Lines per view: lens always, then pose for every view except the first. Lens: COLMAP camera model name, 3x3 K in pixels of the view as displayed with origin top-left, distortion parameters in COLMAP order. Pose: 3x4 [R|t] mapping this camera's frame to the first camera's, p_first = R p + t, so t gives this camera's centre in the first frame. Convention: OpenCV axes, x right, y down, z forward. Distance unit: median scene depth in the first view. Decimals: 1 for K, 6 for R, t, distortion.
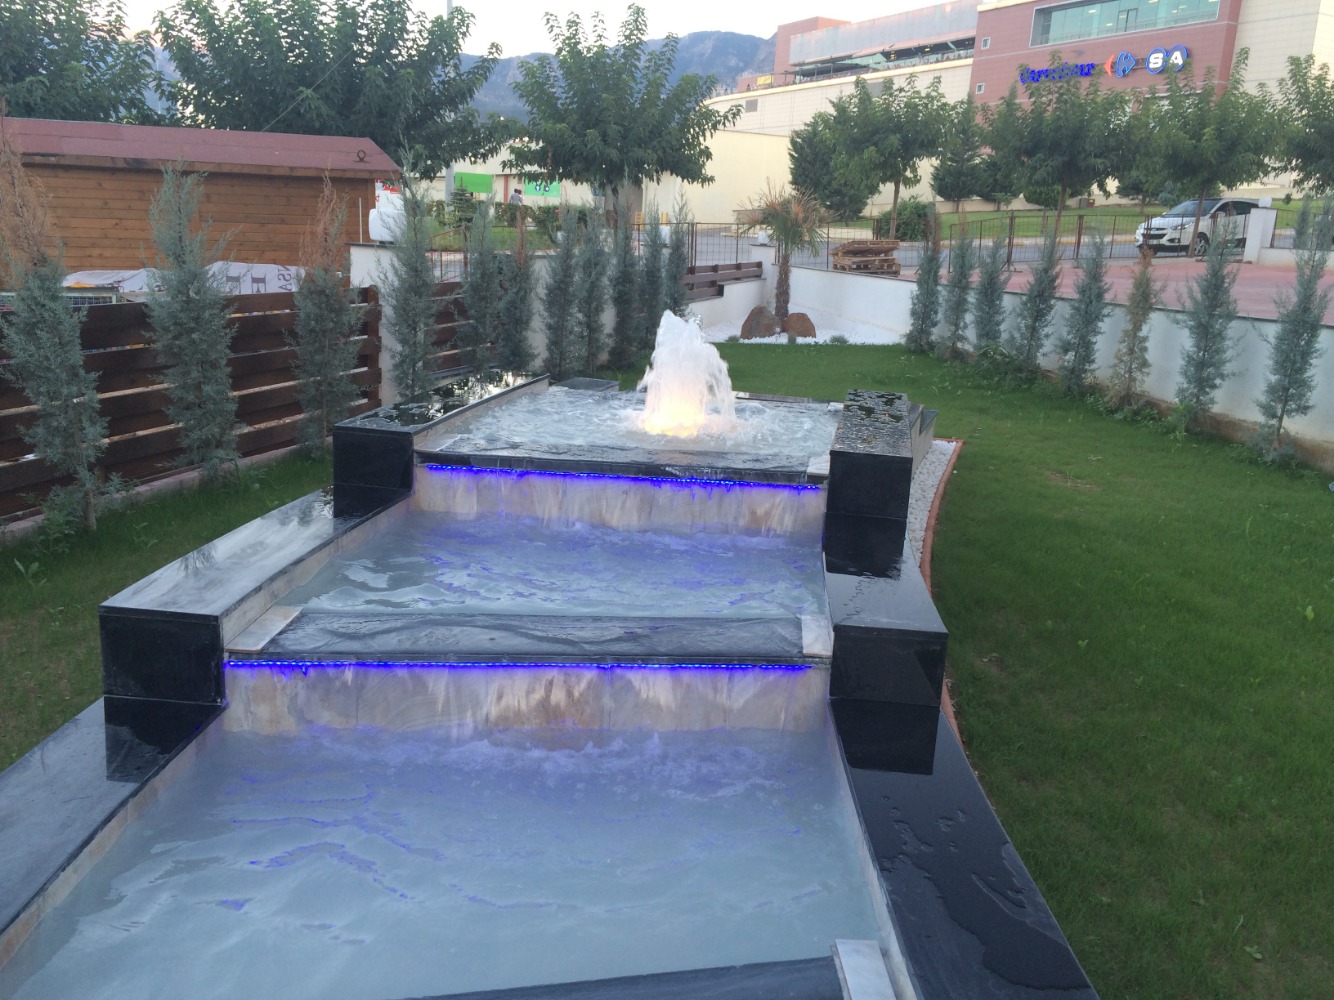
lens RADIAL K [[1114.8, 0, 667.0], [0, 1114.8, 500.0], [0, 0, 1]] dist [0.090364, -0.112069]
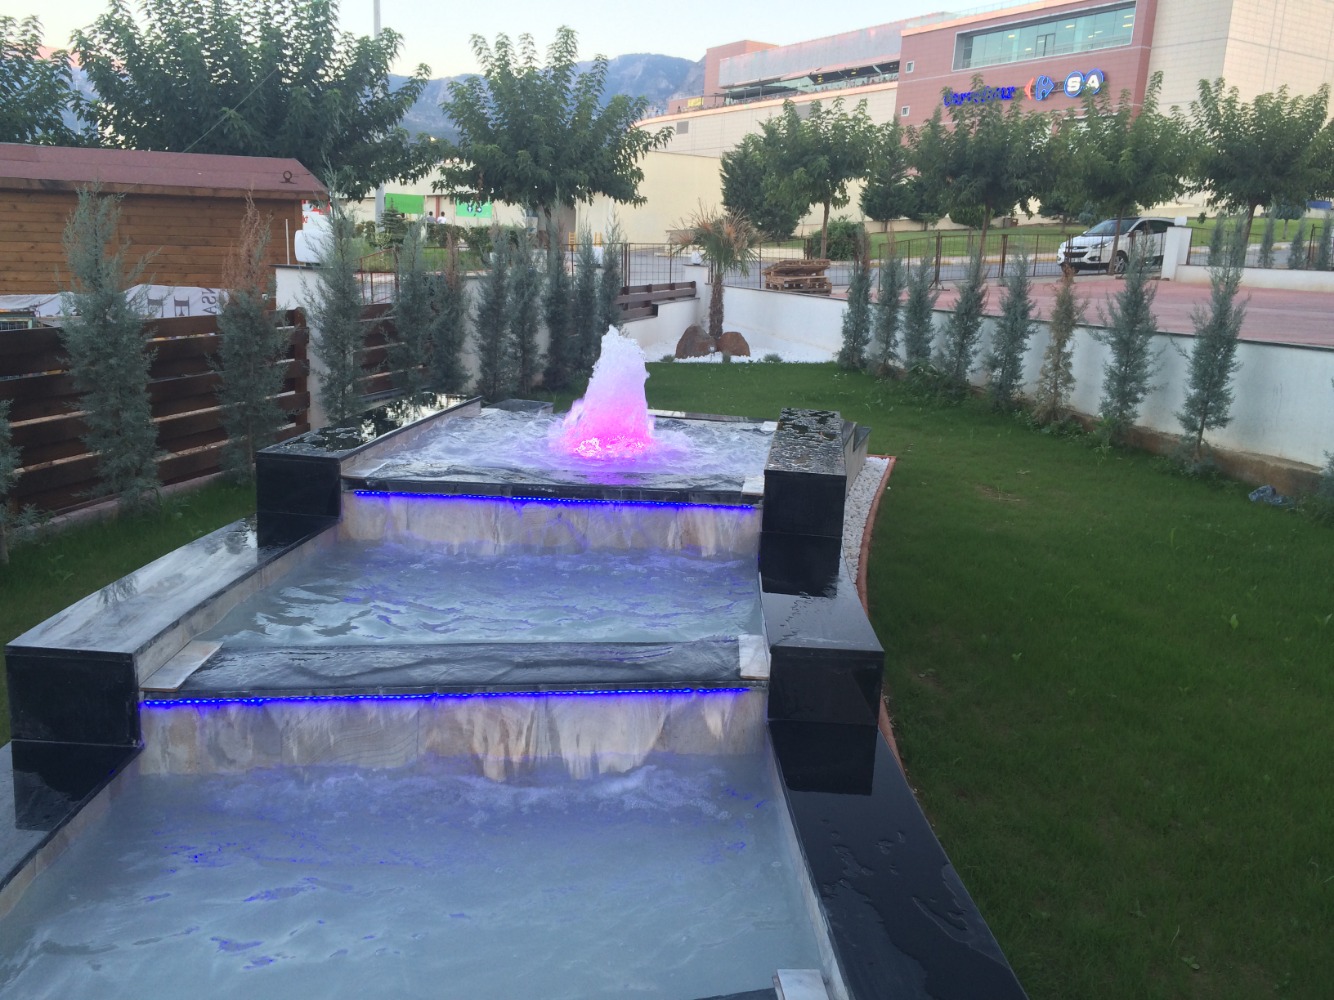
lens RADIAL K [[1113.9, 0, 664.2], [0, 1113.9, 501.0], [0, 0, 1]] dist [0.092226, -0.111177]
pose [[0.998474, -0.016820, 0.052602, 0.000911], [0.017659, 0.999723, -0.015530, -0.000718], [-0.052326, 0.016435, 0.998495, 0.002560]]
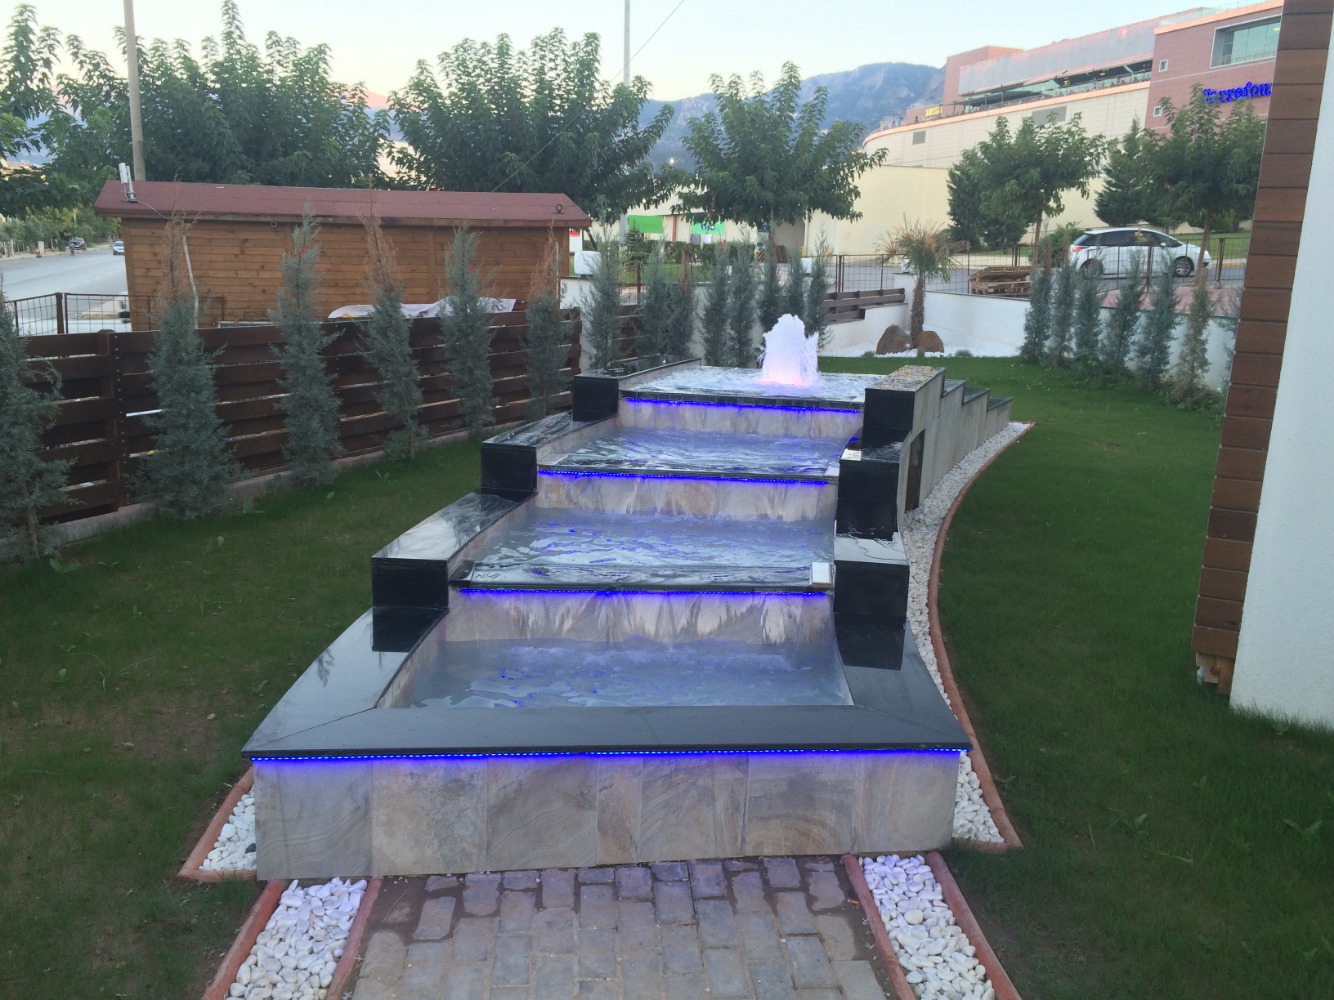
lens RADIAL K [[1114.8, 0, 667.0], [0, 1114.8, 500.0], [0, 0, 1]] dist [0.090364, -0.112069]
pose [[0.989280, 0.007821, -0.145823, 0.026025], [-0.012162, 0.999508, -0.028906, 0.045706], [0.145525, 0.030370, 0.988888, -0.179598]]
